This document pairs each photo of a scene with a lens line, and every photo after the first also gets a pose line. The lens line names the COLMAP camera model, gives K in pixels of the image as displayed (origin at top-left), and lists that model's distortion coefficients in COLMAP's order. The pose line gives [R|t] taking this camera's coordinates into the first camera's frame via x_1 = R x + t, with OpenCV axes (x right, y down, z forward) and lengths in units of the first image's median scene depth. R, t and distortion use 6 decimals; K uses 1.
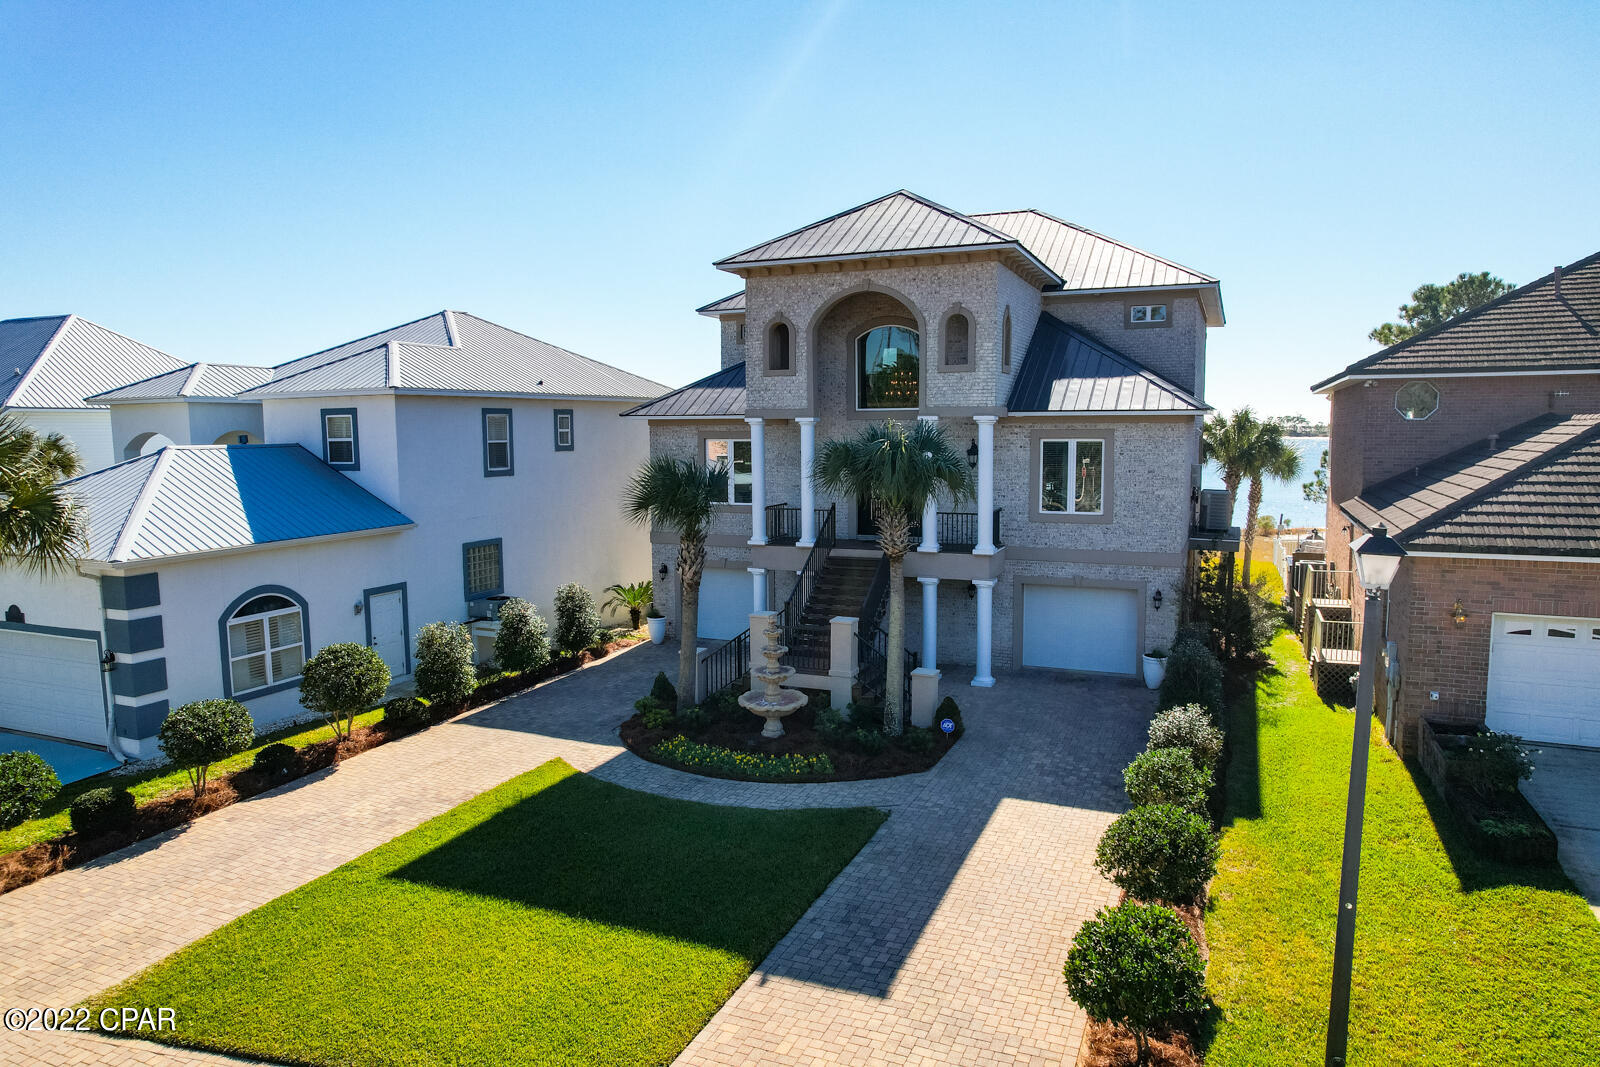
lens RADIAL K [[1028.5, 0, 805.6], [0, 1028.5, 531.4], [0, 0, 1]] dist [-0.081098, 0.076476]
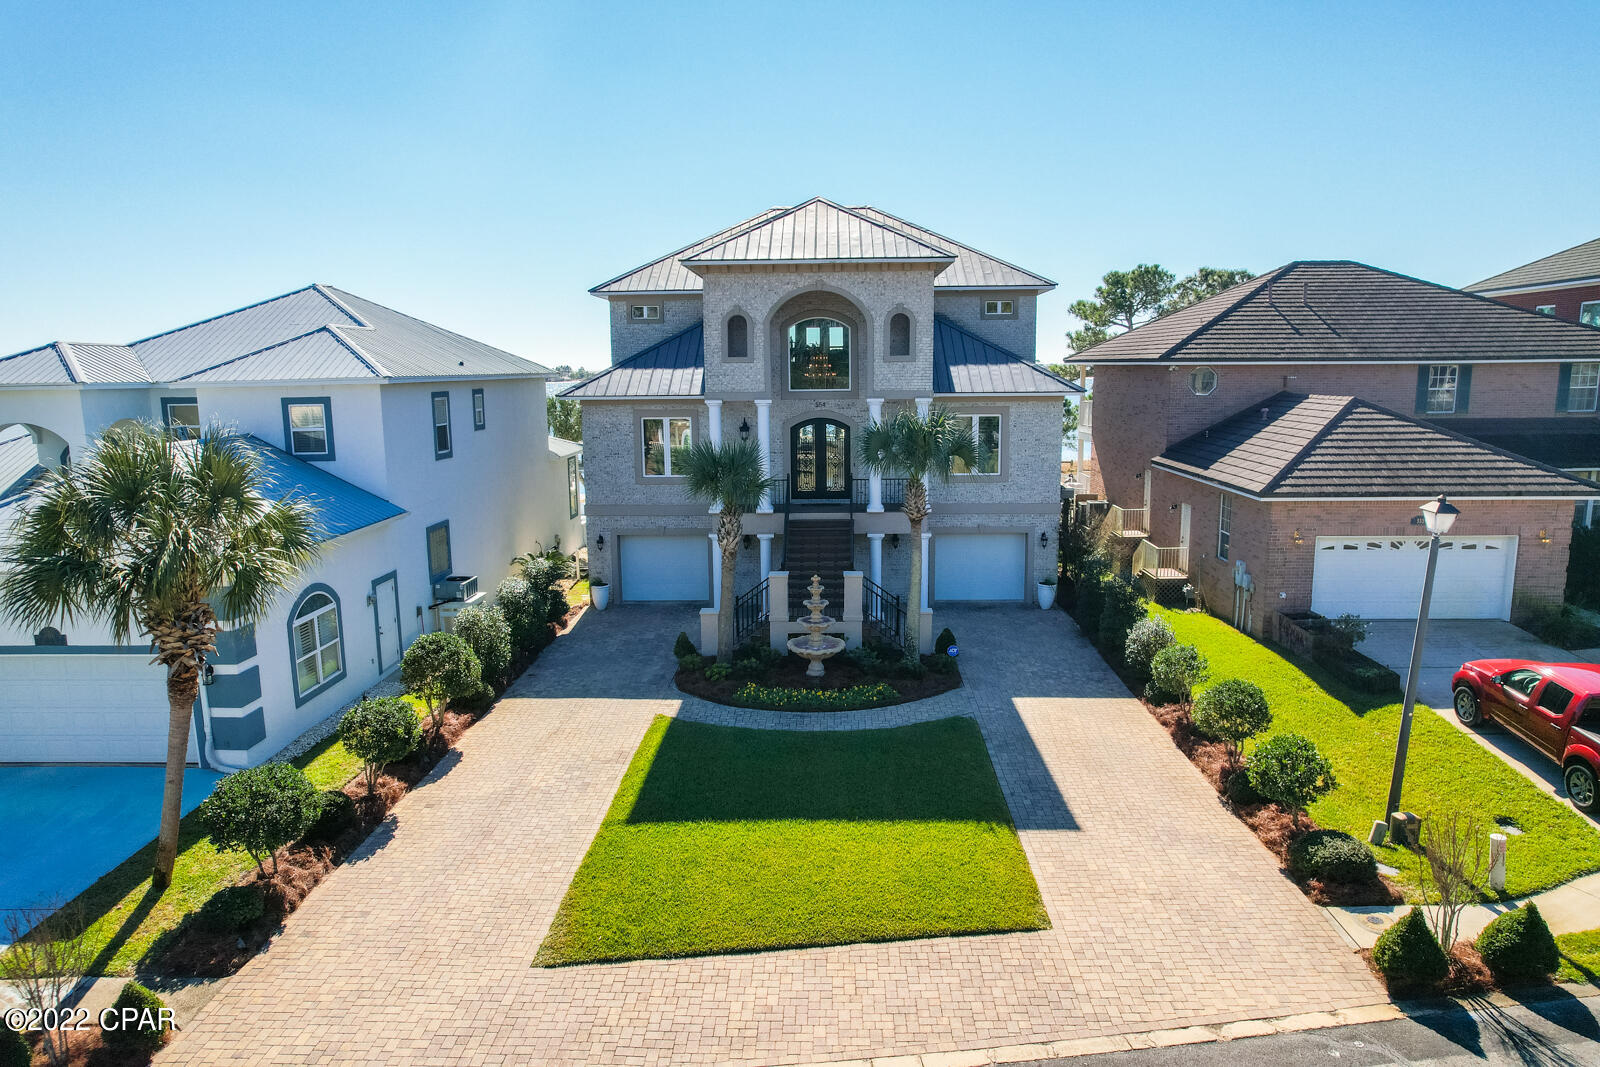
lens RADIAL K [[1028.5, 0, 805.6], [0, 1028.5, 531.4], [0, 0, 1]] dist [-0.081098, 0.076476]
pose [[0.931499, -0.060915, 0.358608, -0.395445], [0.041302, 0.997214, 0.062109, -0.036000], [-0.361392, -0.043043, 0.931420, -0.087353]]
